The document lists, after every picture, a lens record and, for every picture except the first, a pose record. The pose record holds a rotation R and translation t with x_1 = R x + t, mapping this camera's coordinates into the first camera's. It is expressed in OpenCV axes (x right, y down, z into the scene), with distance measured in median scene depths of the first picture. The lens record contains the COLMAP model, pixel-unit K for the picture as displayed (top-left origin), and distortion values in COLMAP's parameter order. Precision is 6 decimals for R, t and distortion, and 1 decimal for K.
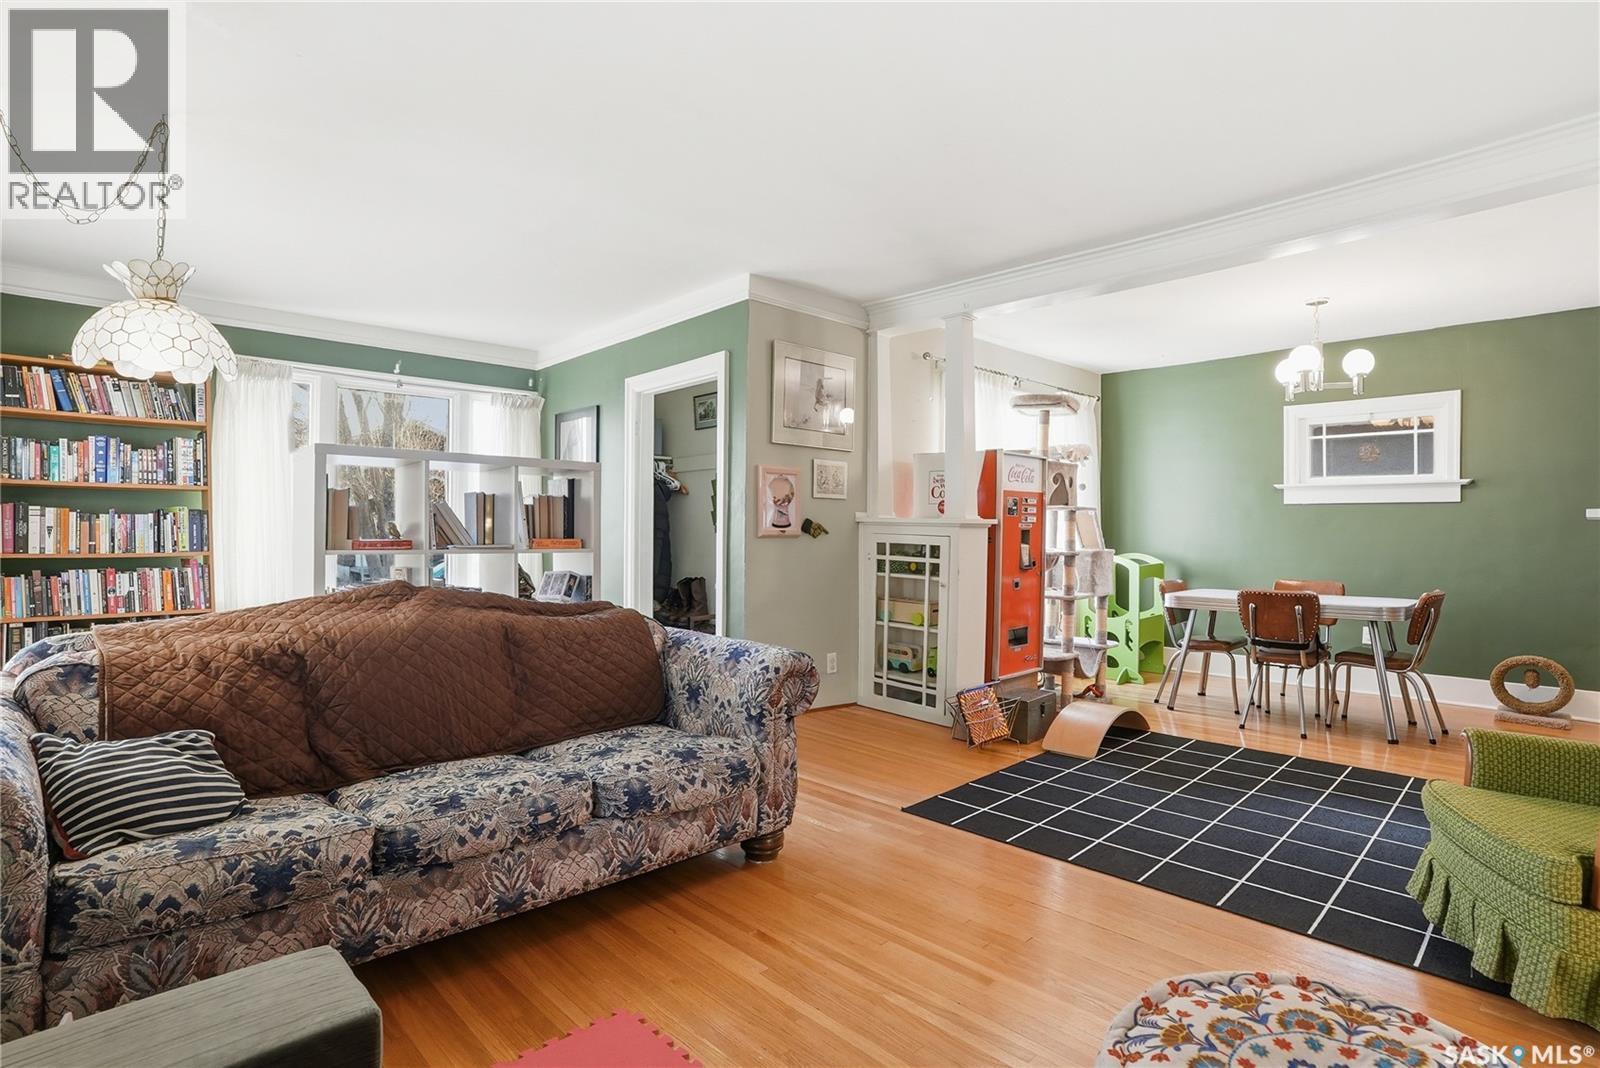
lens RADIAL K [[768.2, 0, 799.4], [0, 768.2, 542.1], [0, 0, 1]] dist [-0.068474, 0.027099]
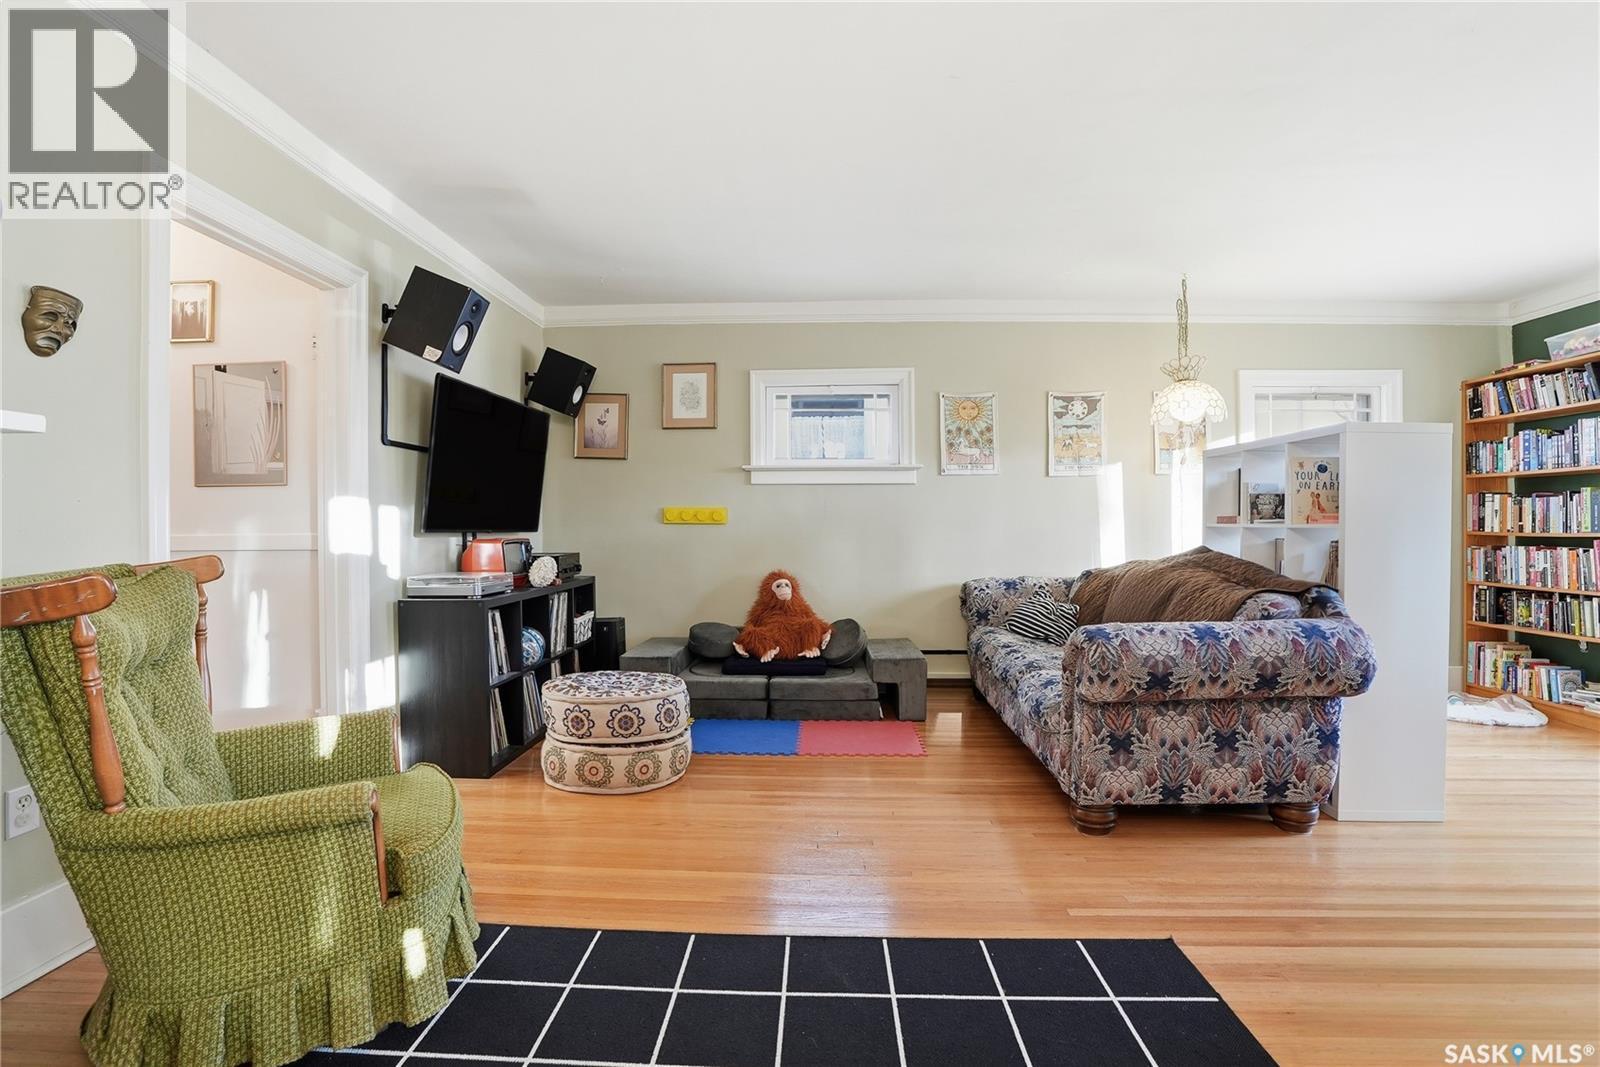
lens RADIAL K [[768.2, 0, 799.4], [0, 768.2, 541.6], [0, 0, 1]] dist [-0.068474, 0.027099]
pose [[-0.724676, 0.006159, -0.689062, 0.657871], [-0.019270, 0.999388, 0.029199, 0.017664], [0.688820, 0.034438, -0.724114, 1.051853]]
